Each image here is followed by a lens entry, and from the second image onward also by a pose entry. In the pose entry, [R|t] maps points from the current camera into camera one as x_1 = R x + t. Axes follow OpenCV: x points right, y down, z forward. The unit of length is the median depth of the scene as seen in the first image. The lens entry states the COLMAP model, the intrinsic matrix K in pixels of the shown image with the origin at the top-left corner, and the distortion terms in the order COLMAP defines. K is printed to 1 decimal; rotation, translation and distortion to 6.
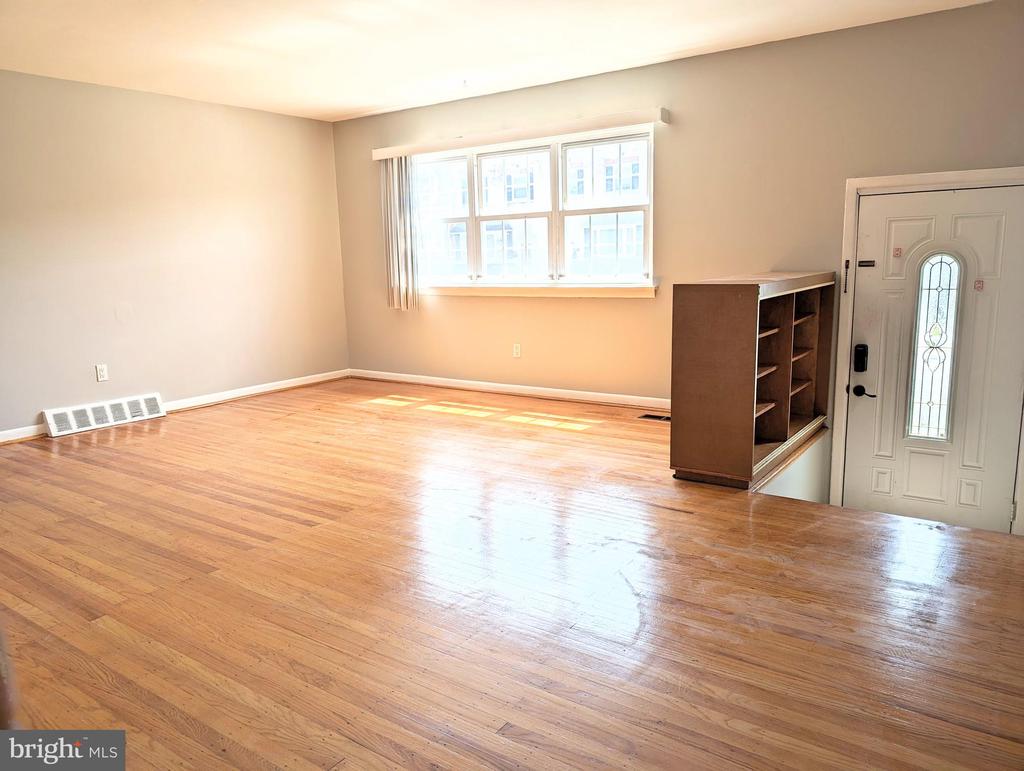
lens RADIAL K [[734.0, 0, 505.4], [0, 734.0, 387.7], [0, 0, 1]] dist [0.015233, -0.010958]
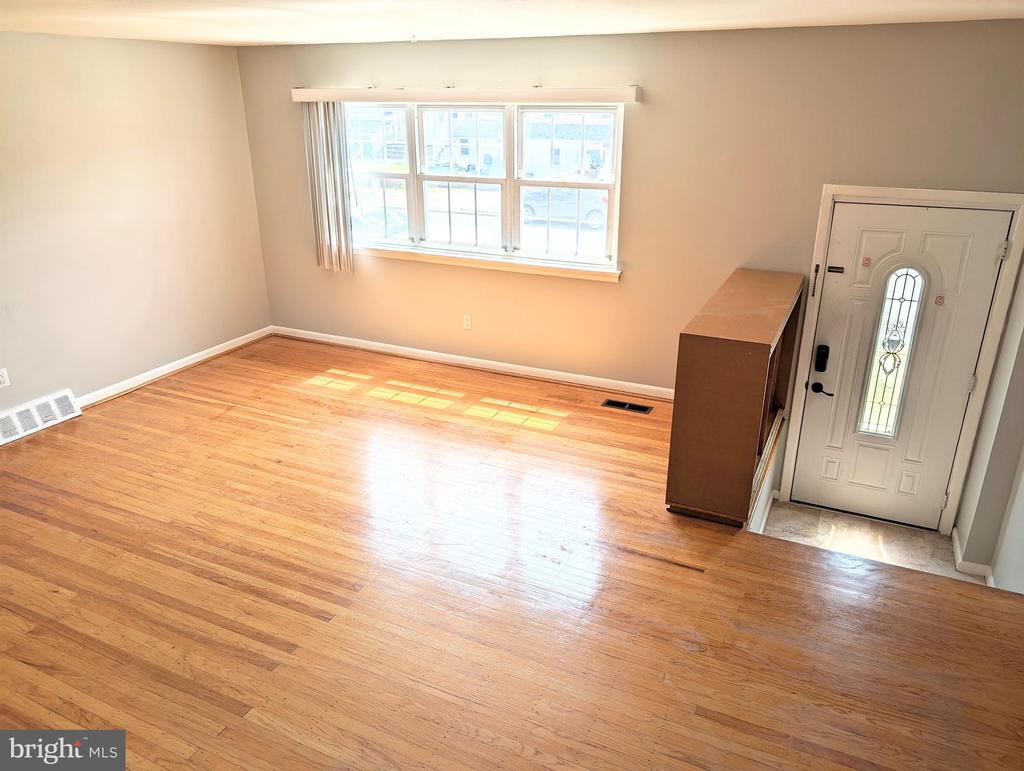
lens RADIAL K [[738.2, 0, 513.7], [0, 738.2, 385.0], [0, 0, 1]] dist [0.010933, -0.006512]
pose [[0.984574, -0.040047, 0.170323, -0.117414], [0.008446, 0.983197, 0.182353, -0.187135], [-0.174763, -0.178102, 0.968368, 0.057423]]
